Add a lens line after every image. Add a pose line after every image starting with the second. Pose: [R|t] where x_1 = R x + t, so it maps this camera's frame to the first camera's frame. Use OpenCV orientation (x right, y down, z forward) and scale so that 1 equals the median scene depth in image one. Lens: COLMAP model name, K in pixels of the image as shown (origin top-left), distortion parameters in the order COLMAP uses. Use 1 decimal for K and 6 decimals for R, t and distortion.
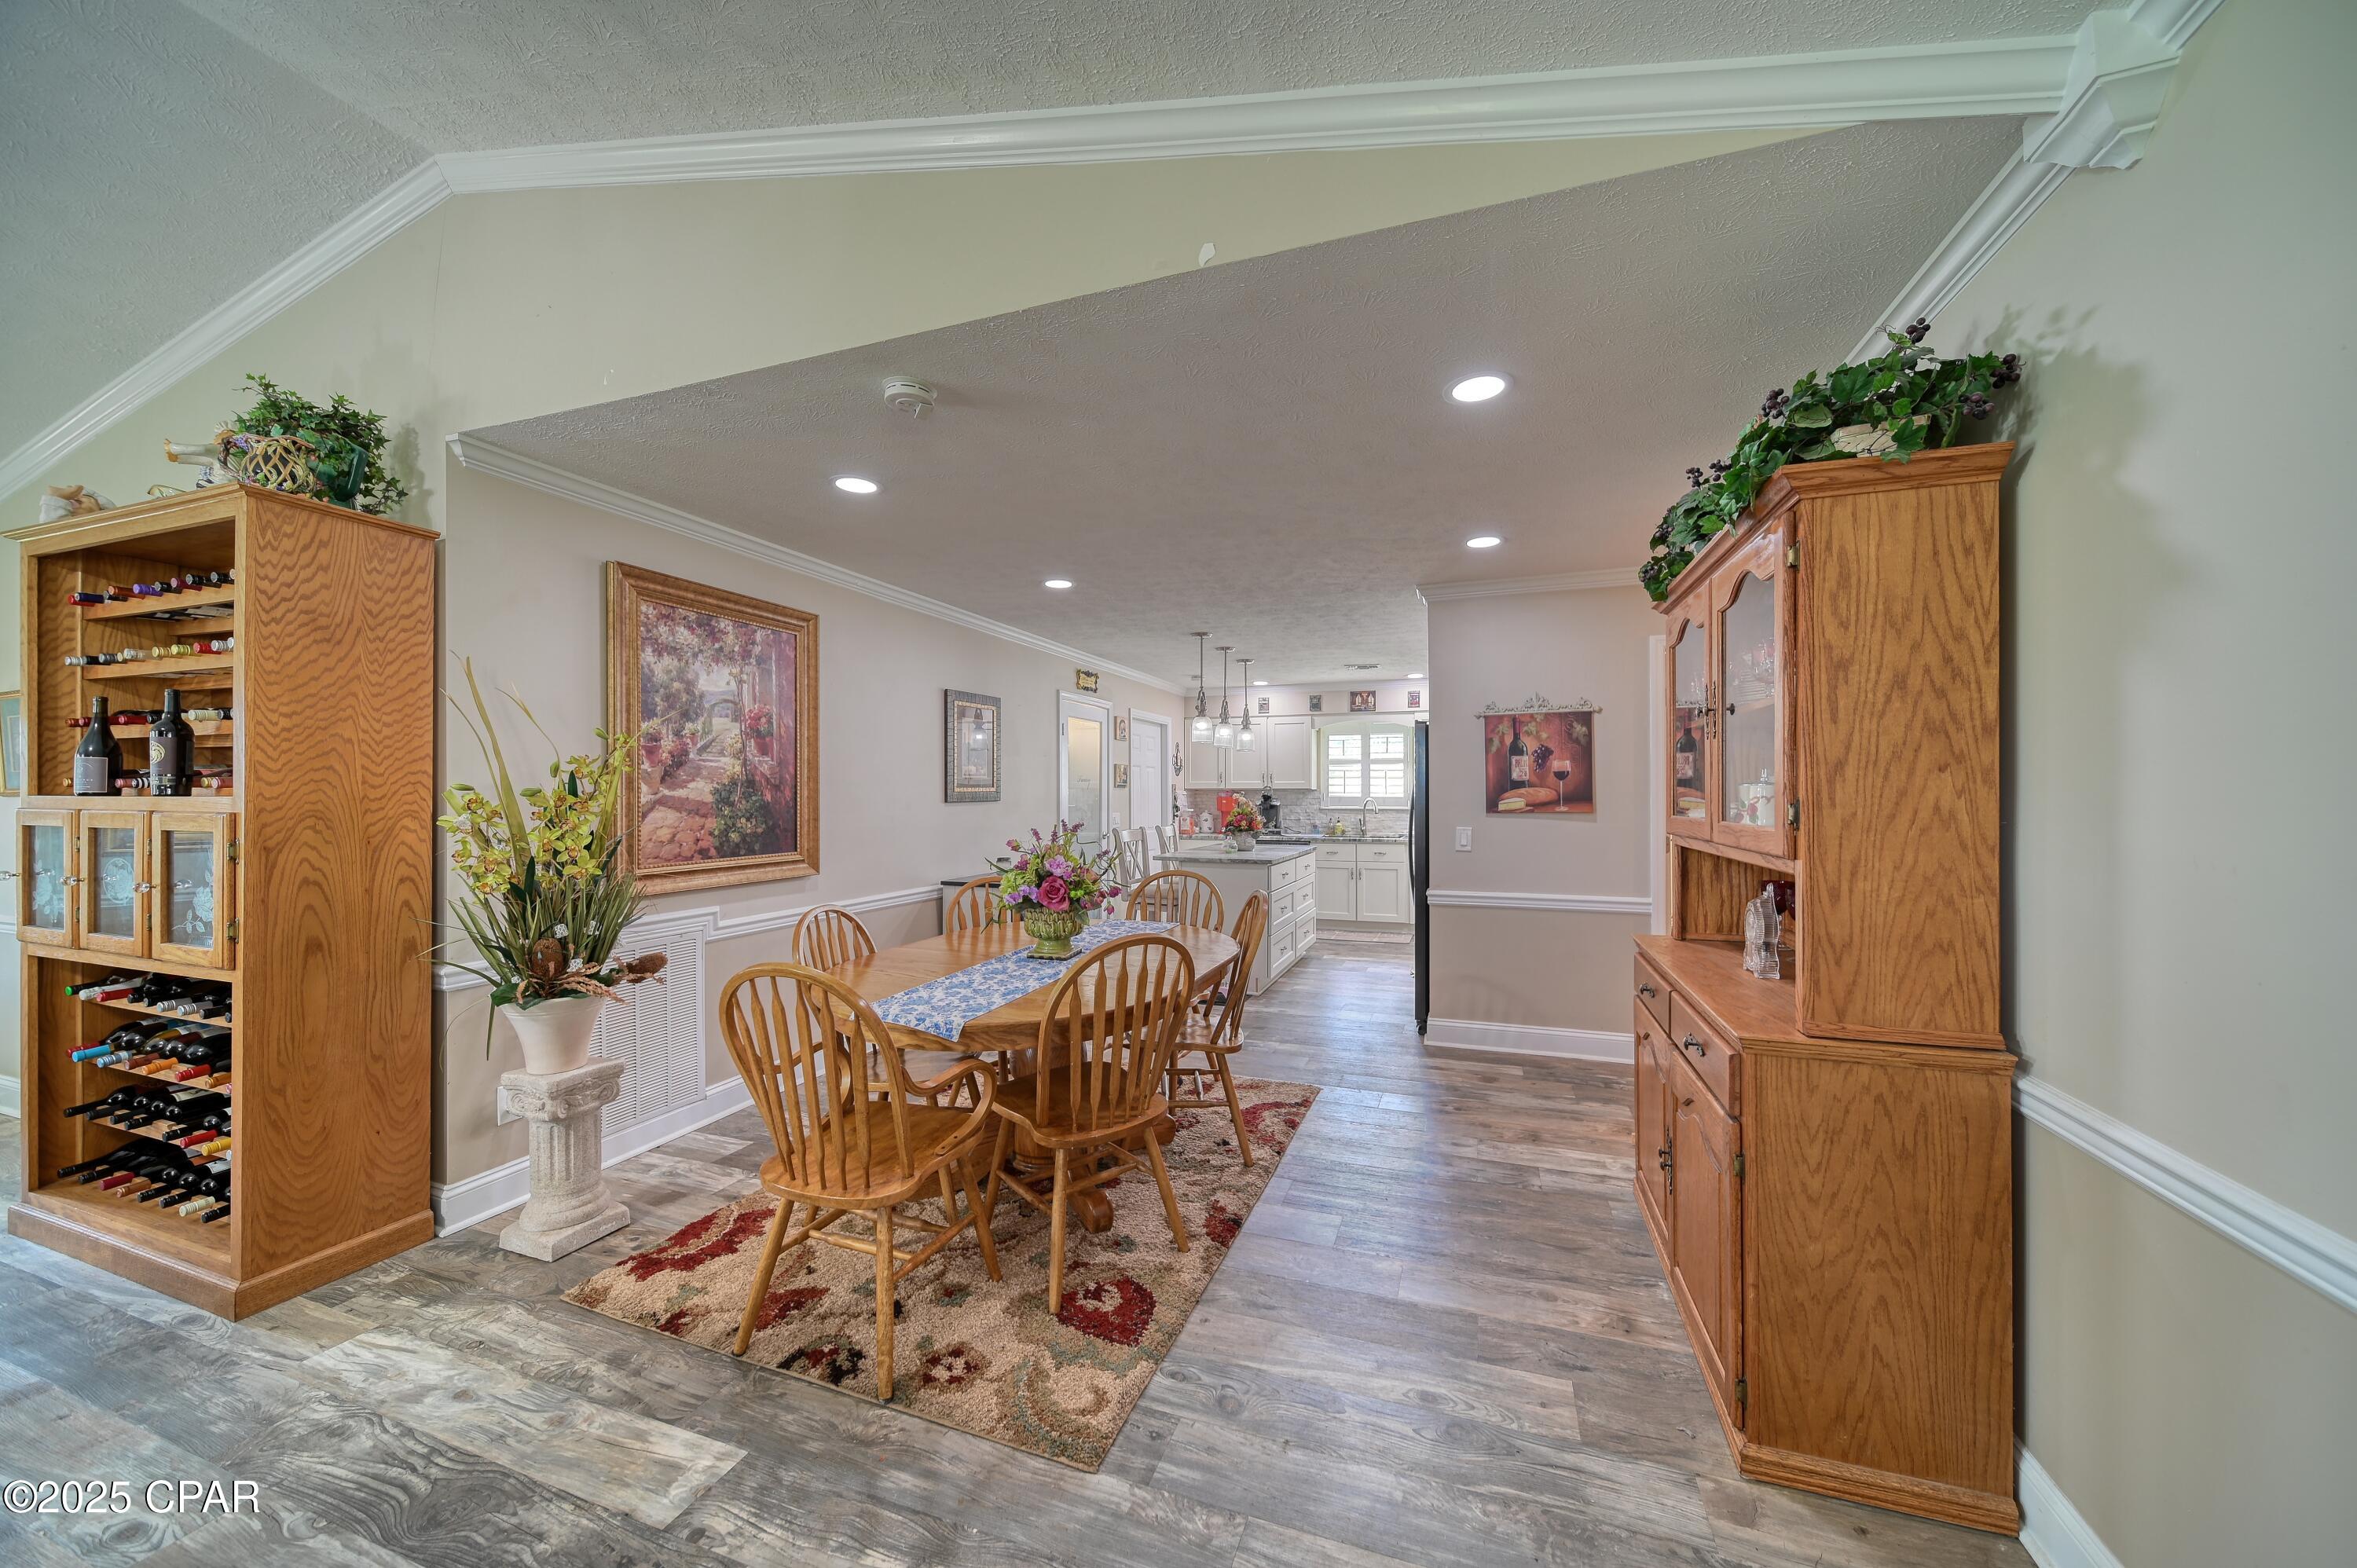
lens RADIAL K [[828.8, 0, 1193.9], [0, 828.8, 796.2], [0, 0, 1]] dist [0.000914, -0.000638]
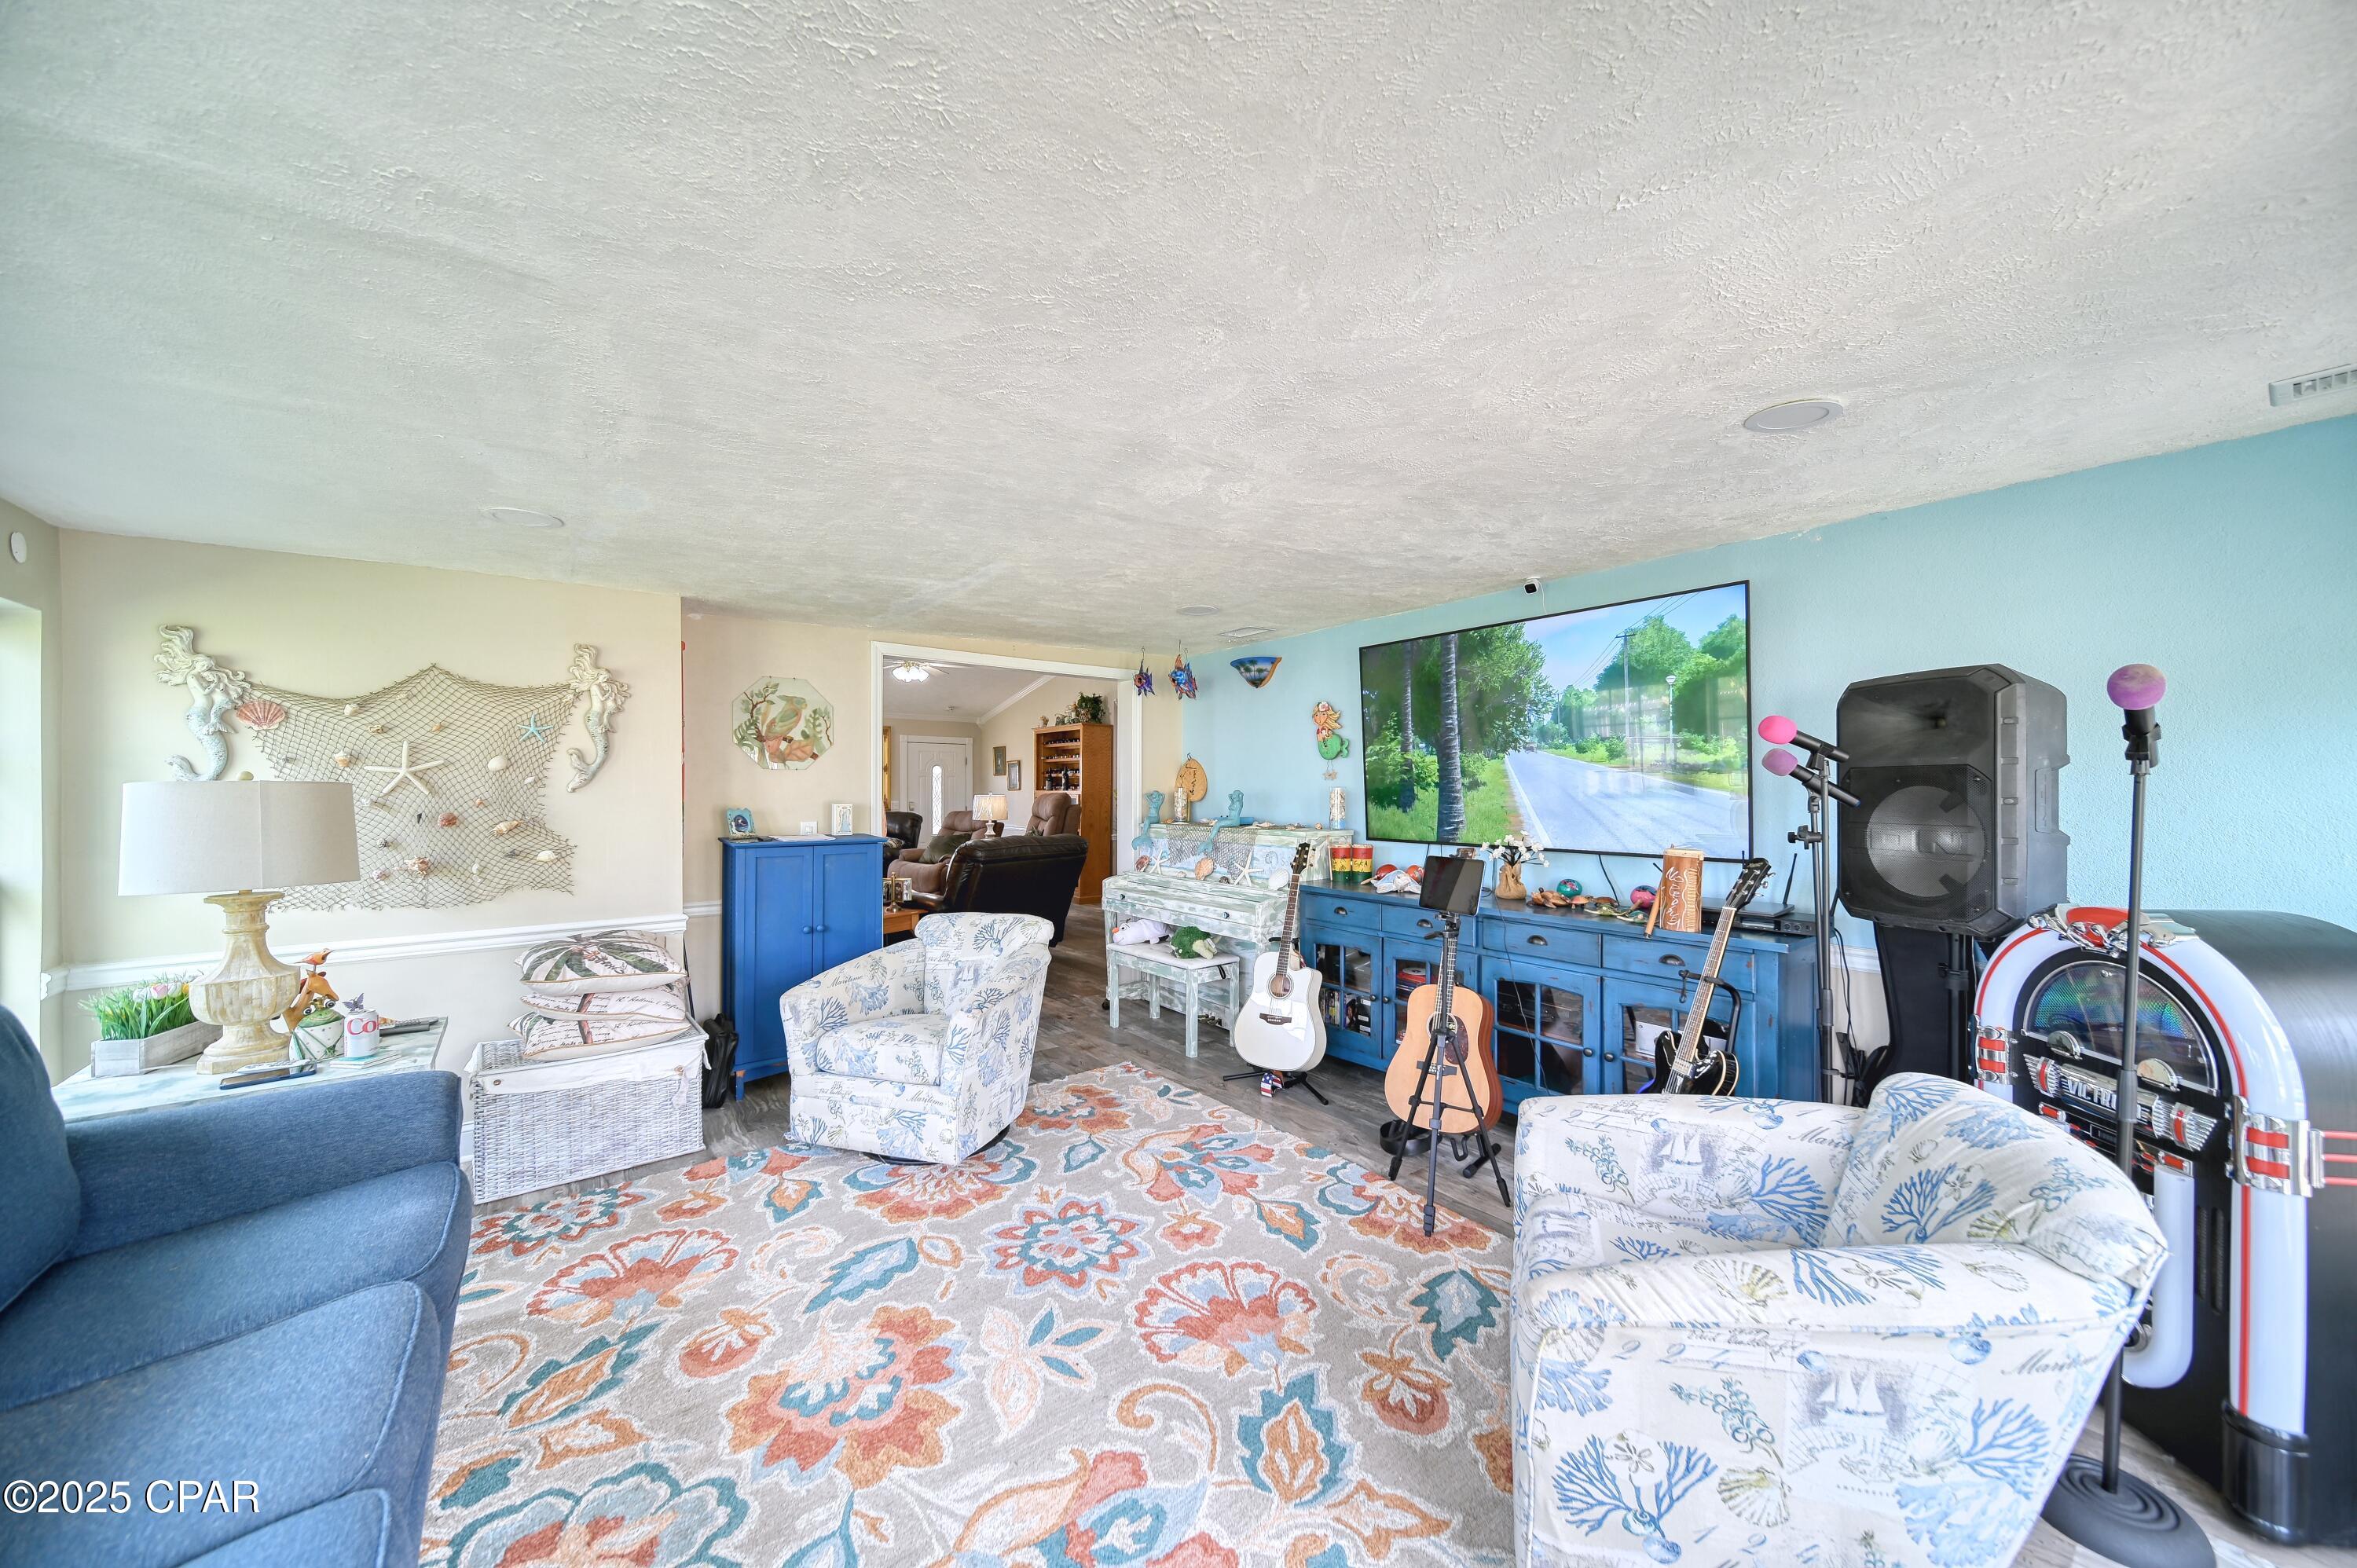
lens RADIAL K [[824.2, 0, 1196.4], [0, 824.2, 796.1], [0, 0, 1]] dist [0.000323, -0.000421]
pose [[0.842697, 0.008167, -0.538326, 1.248881], [-0.006541, 0.999966, 0.004931, 0.001253], [0.538348, -0.000635, 0.842722, -1.692106]]
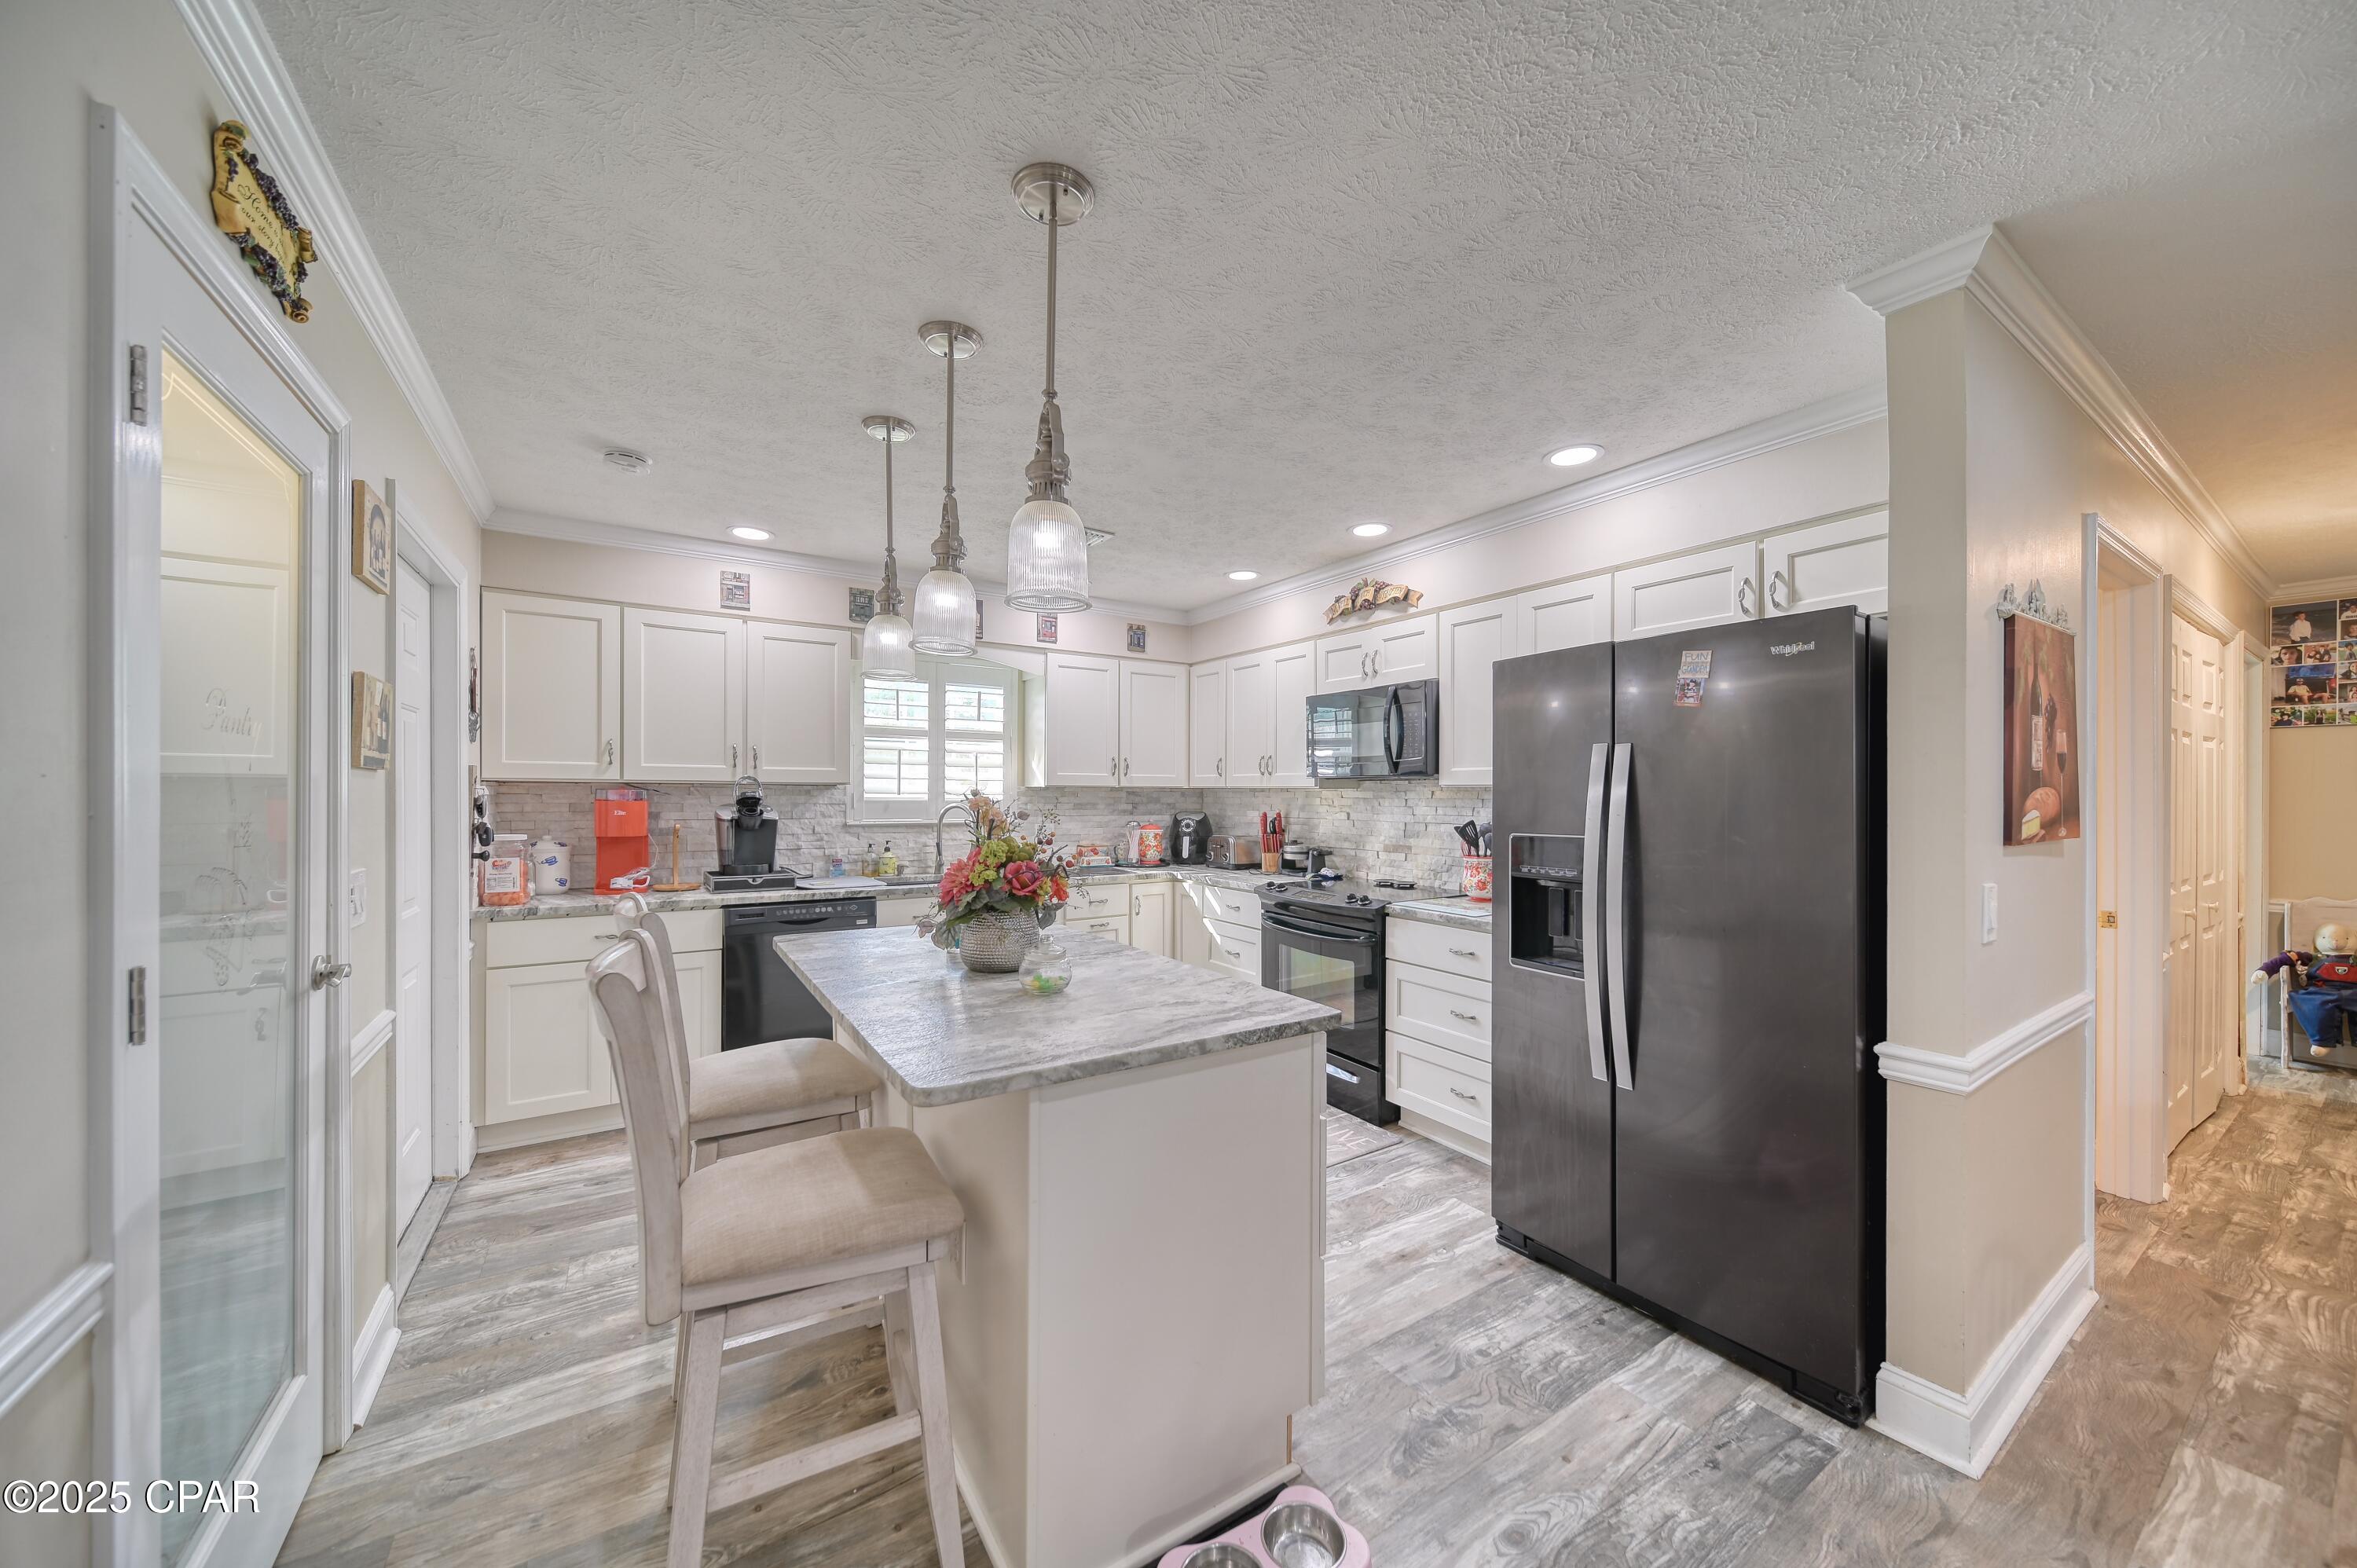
lens RADIAL K [[836.9, 0, 1194.0], [0, 836.9, 796.7], [0, 0, 1]] dist [0.003258, -0.002016]
pose [[0.602471, 0.001734, 0.798139, -0.330205], [-0.002184, 0.999997, -0.000524, -0.004996], [-0.798138, -0.001427, 0.602473, 1.479046]]
